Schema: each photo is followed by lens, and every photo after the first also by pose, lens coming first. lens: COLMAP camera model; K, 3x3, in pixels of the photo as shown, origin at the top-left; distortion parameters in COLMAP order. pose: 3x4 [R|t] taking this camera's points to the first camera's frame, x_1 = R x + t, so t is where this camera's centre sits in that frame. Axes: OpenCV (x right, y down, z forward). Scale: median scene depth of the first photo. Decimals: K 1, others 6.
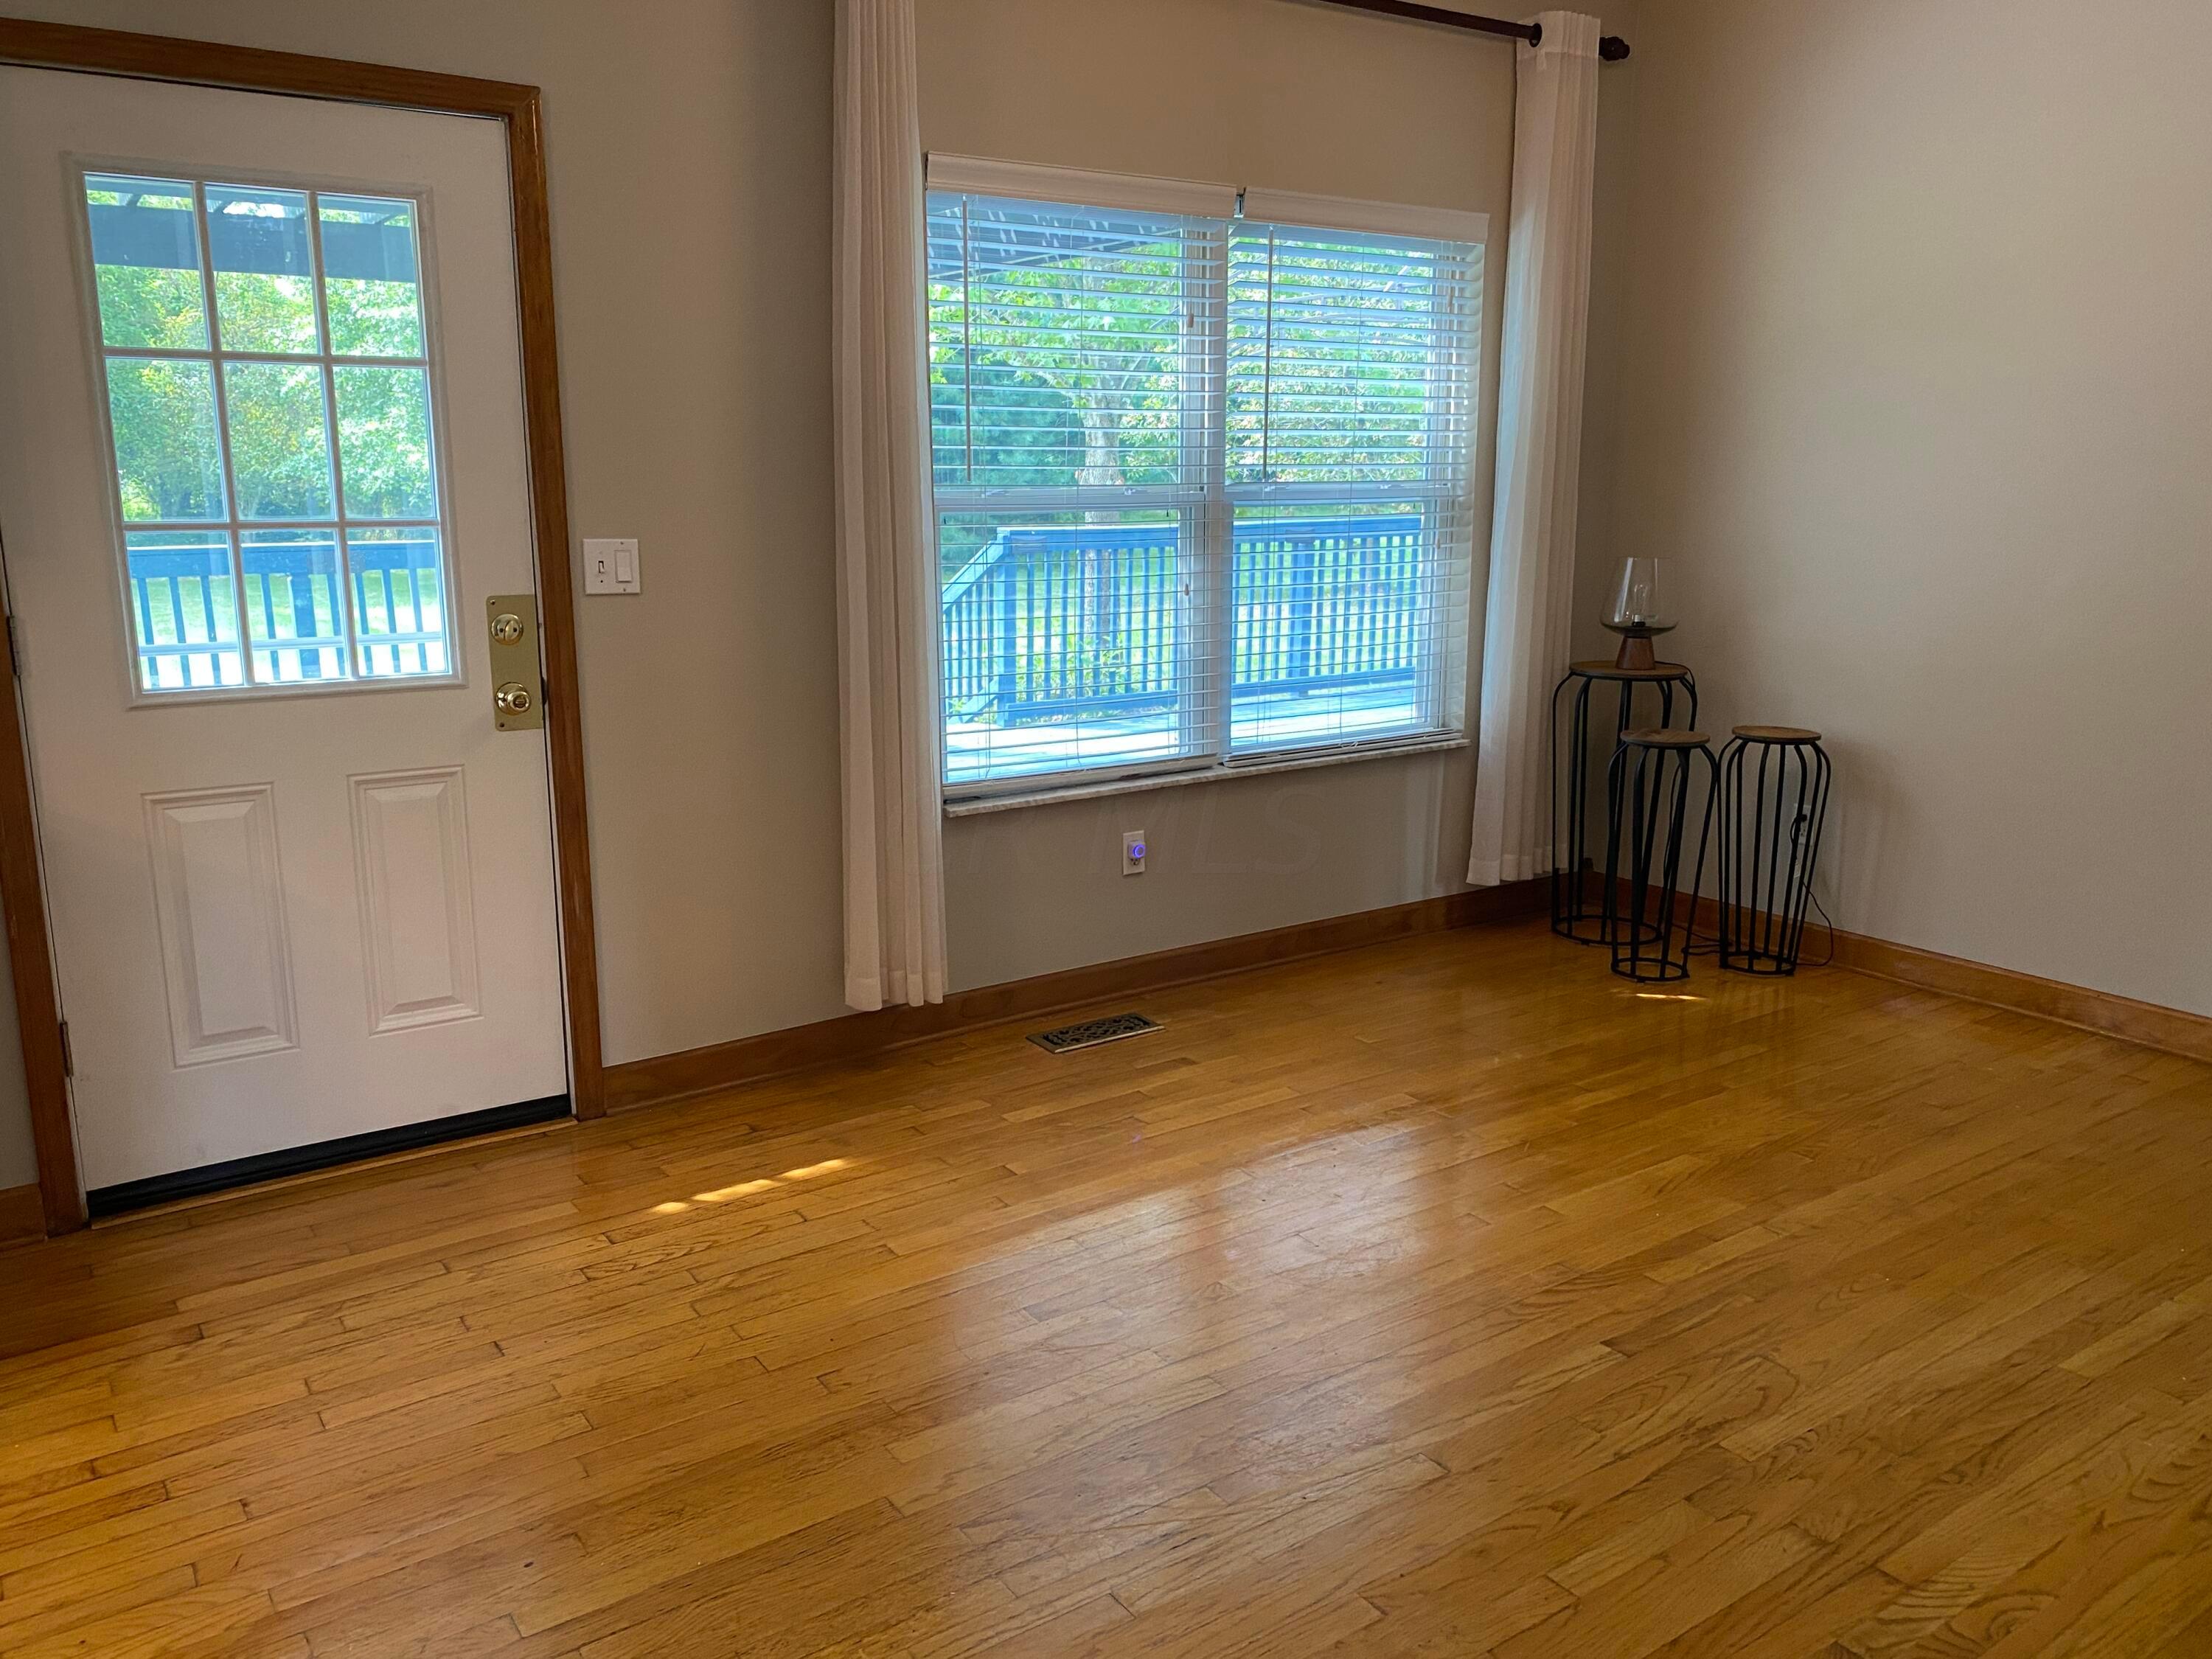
lens RADIAL K [[1688.8, 0, 1055.9], [0, 1688.8, 801.7], [0, 0, 1]] dist [0.036161, -0.037520]
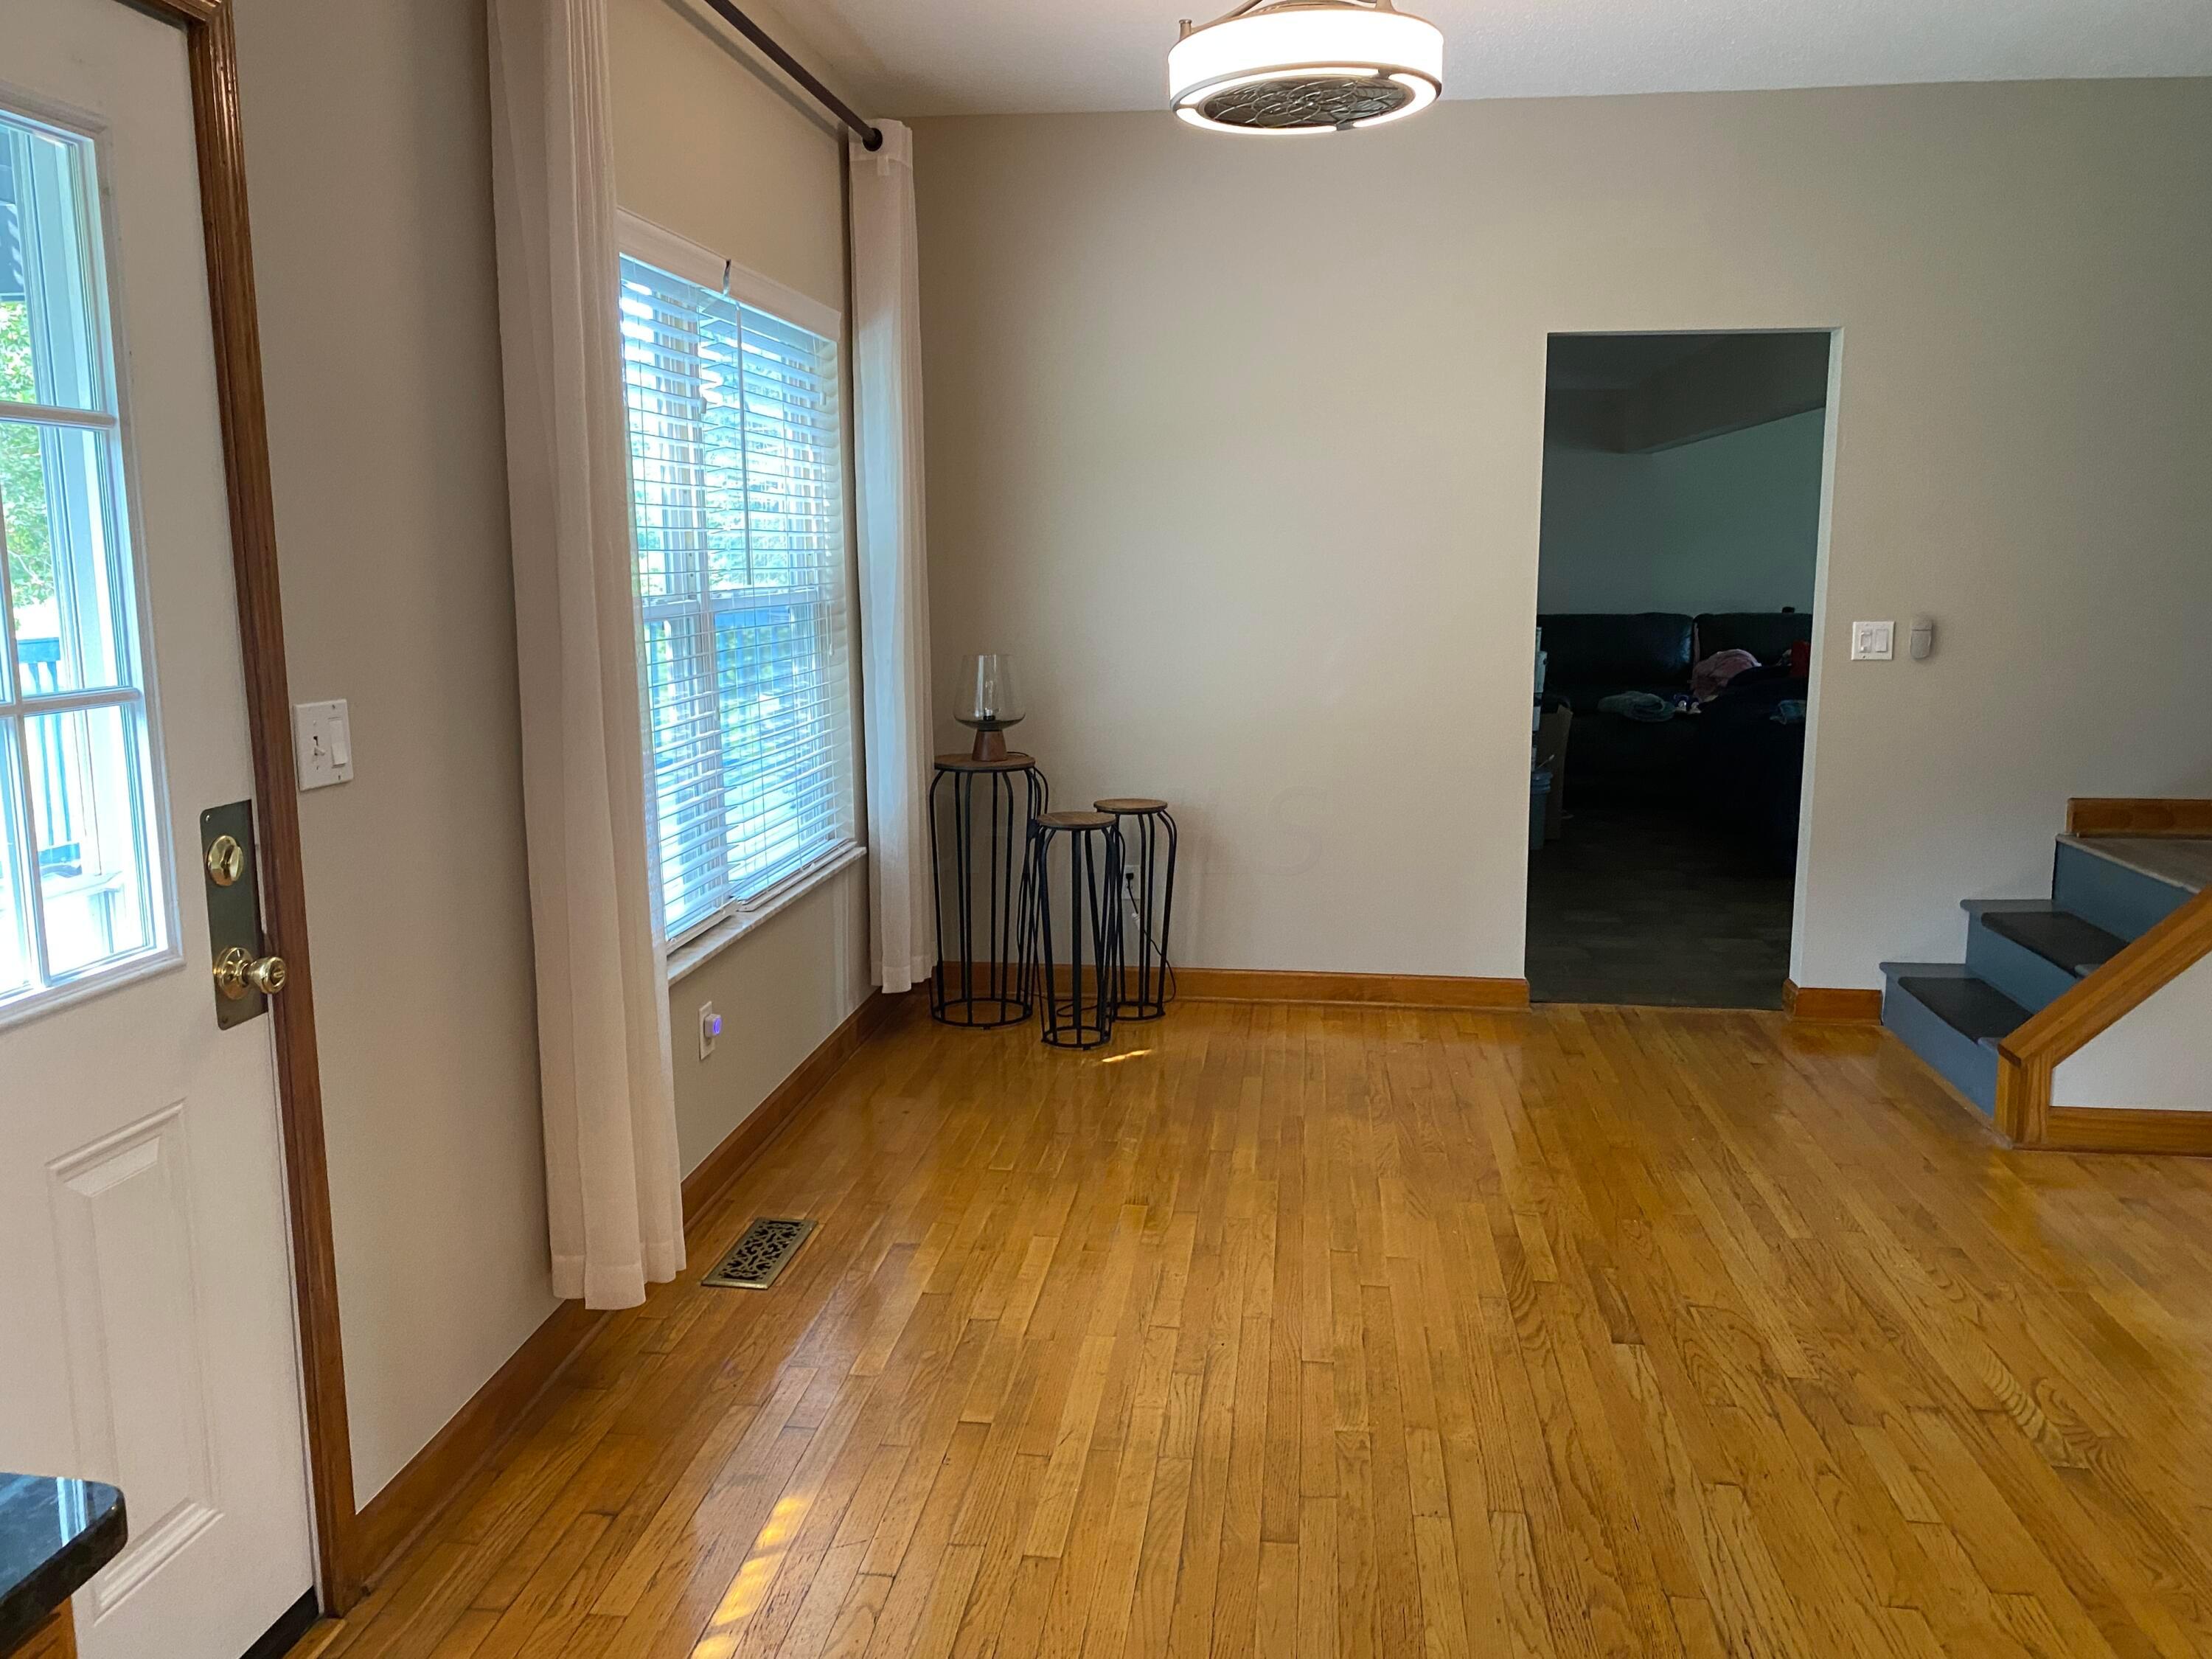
lens RADIAL K [[1688.8, 0, 1102.2], [0, 1688.8, 820.8], [0, 0, 1]] dist [0.036161, -0.037520]
pose [[0.657256, -0.118283, 0.744328, -0.500703], [0.144168, 0.989102, 0.029877, -0.078569], [-0.739750, 0.087671, 0.667146, 0.324533]]
